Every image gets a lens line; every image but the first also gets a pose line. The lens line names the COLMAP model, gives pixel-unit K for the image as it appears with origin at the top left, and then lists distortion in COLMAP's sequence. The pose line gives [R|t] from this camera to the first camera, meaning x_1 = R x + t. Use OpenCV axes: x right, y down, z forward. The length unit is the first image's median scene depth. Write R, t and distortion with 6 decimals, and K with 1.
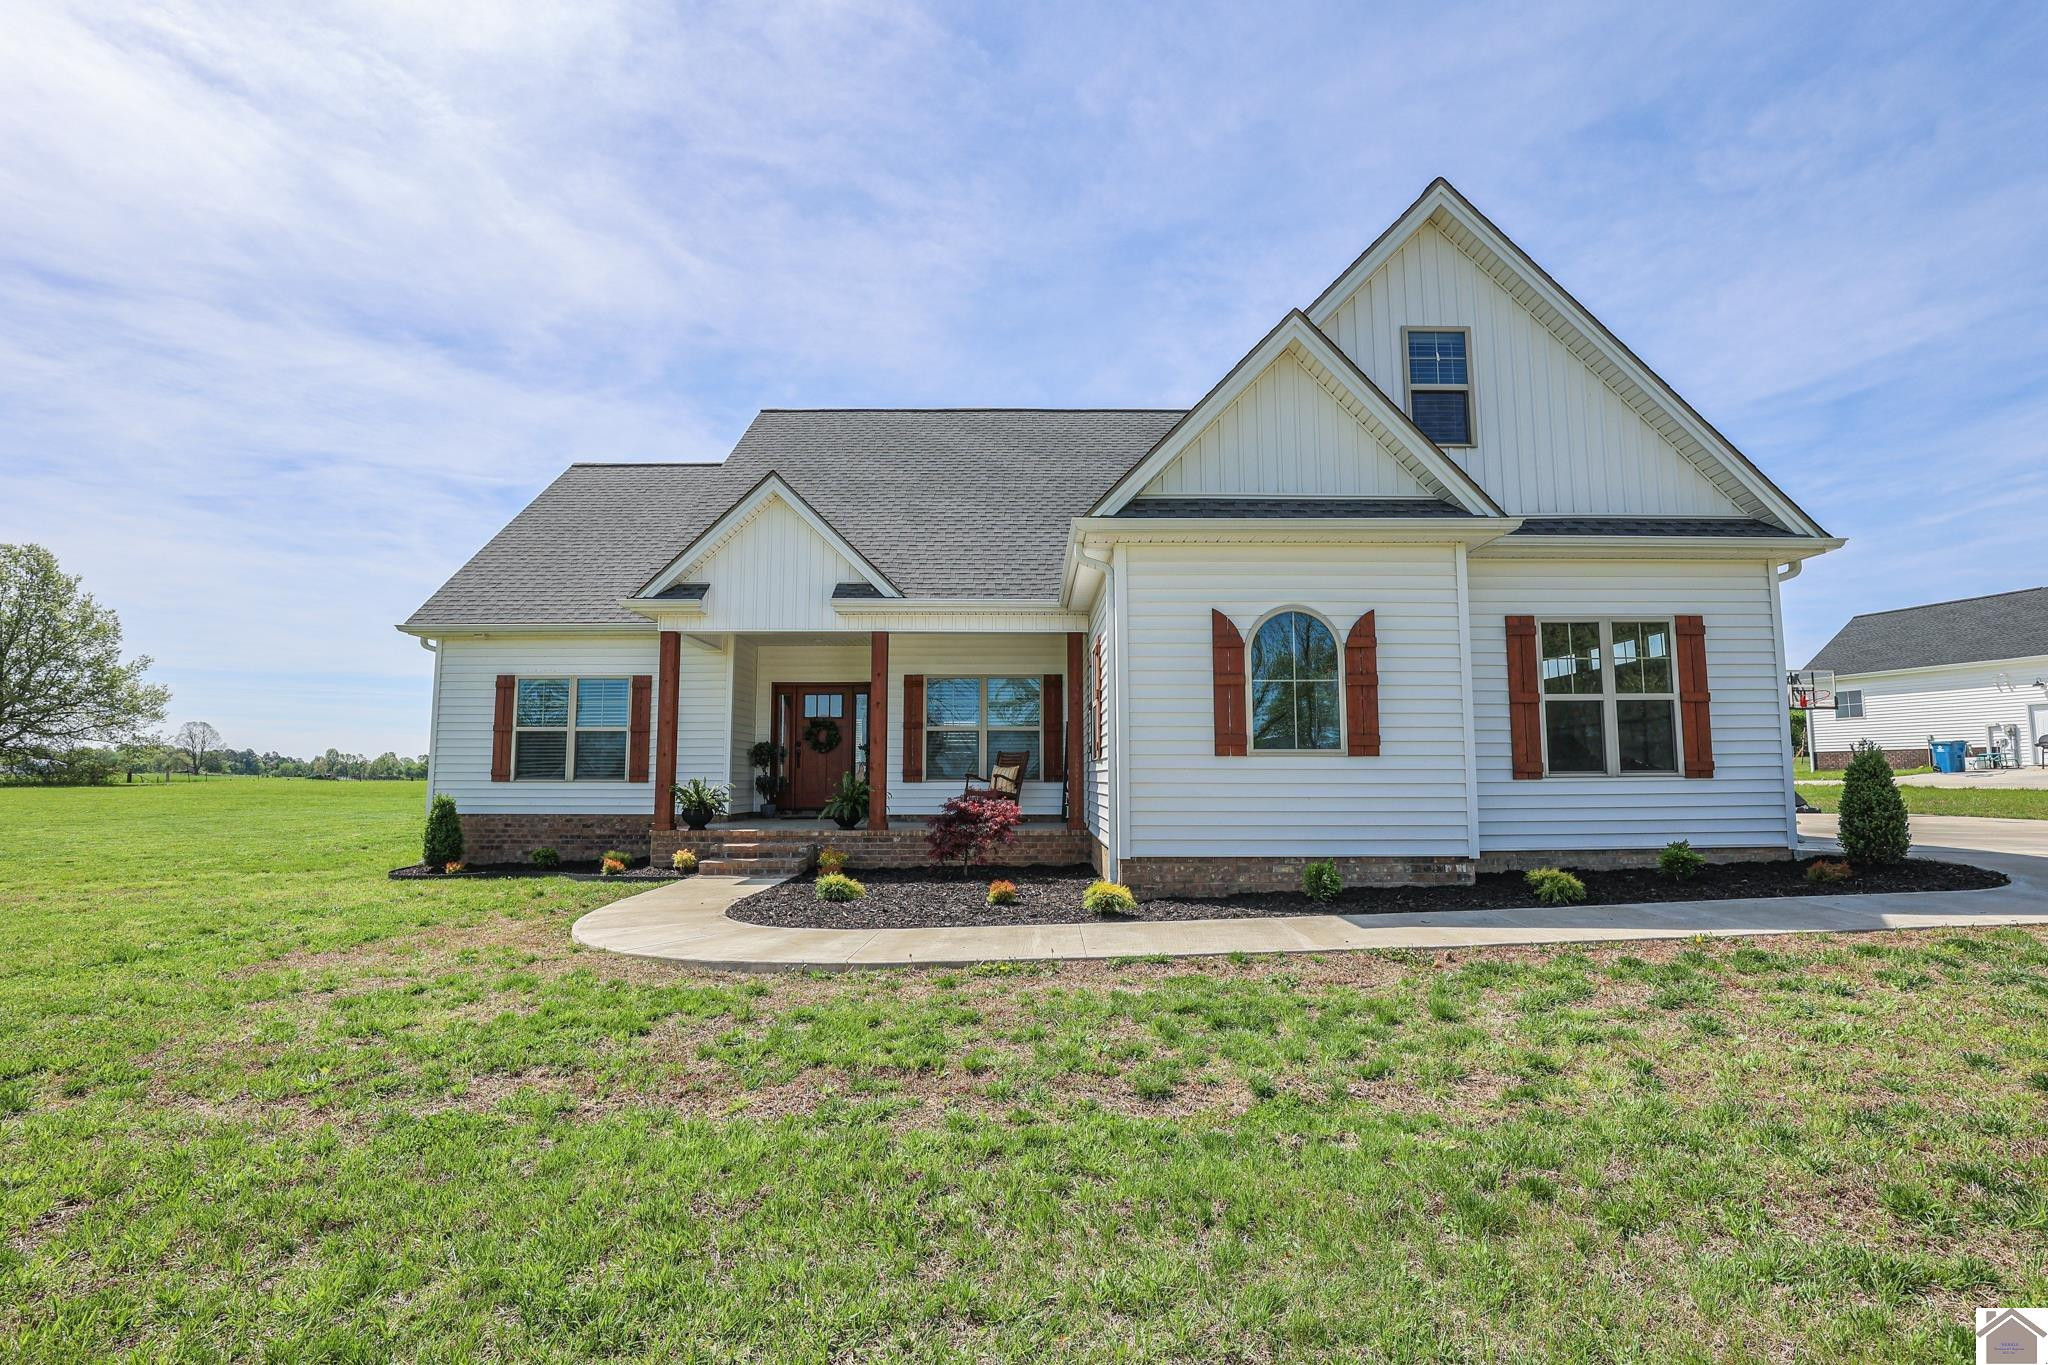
lens RADIAL K [[938.8, 0, 1025.4], [0, 938.8, 688.1], [0, 0, 1]] dist [-0.036216, 0.008086]
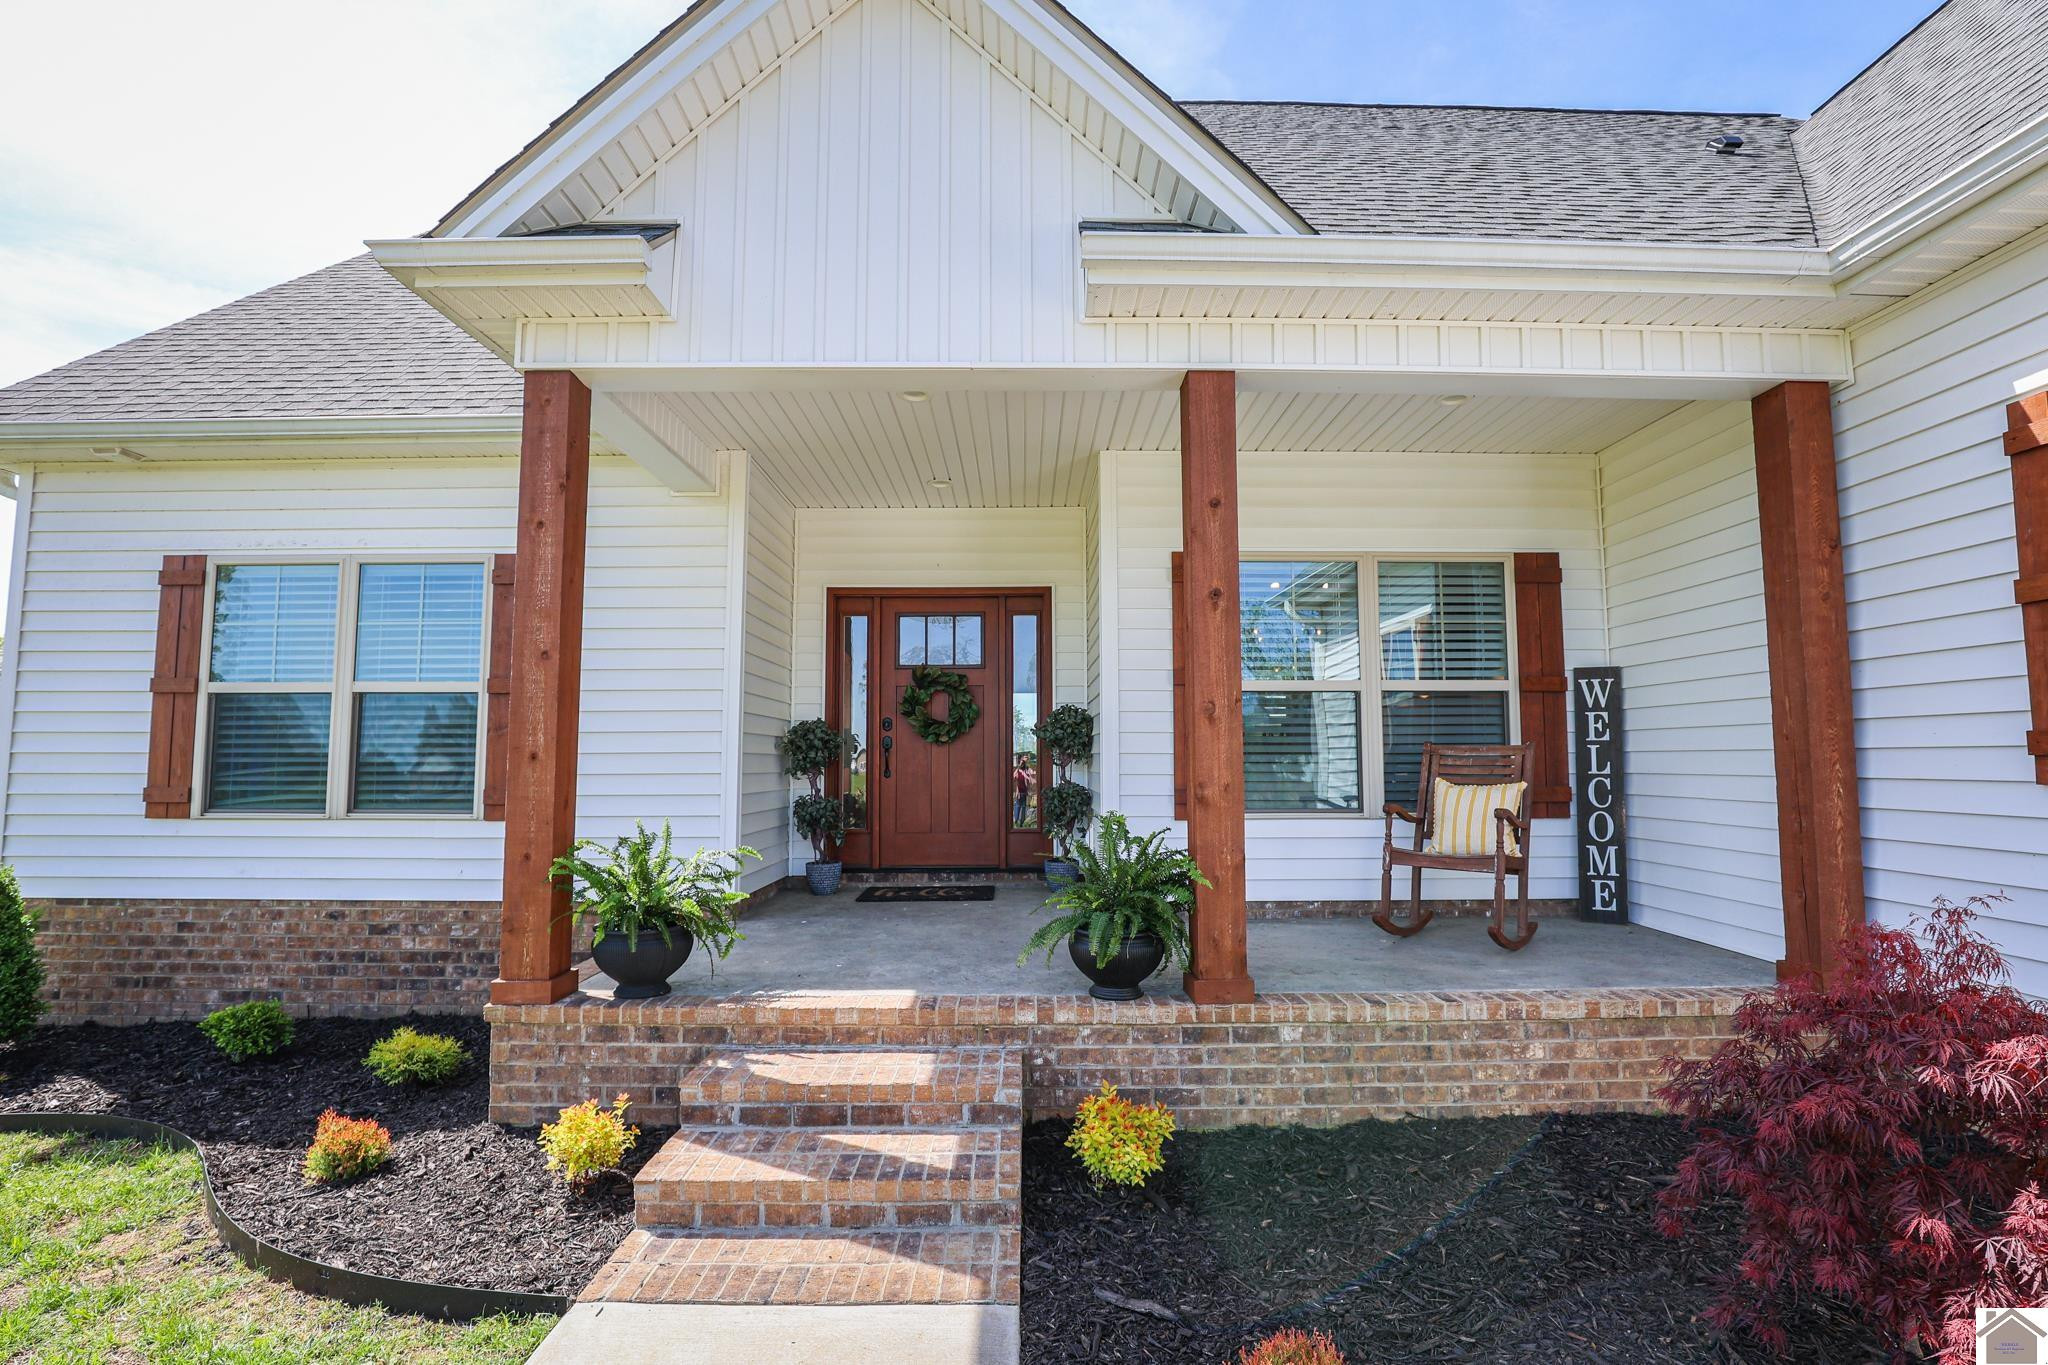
lens RADIAL K [[938.8, 0, 1025.4], [0, 938.8, 688.1], [0, 0, 1]] dist [-0.036216, 0.008086]
pose [[0.999990, -0.000372, 0.004430, -0.193266], [0.000287, 0.999817, 0.019151, 0.036527], [-0.004437, -0.019149, 0.999807, 0.596677]]
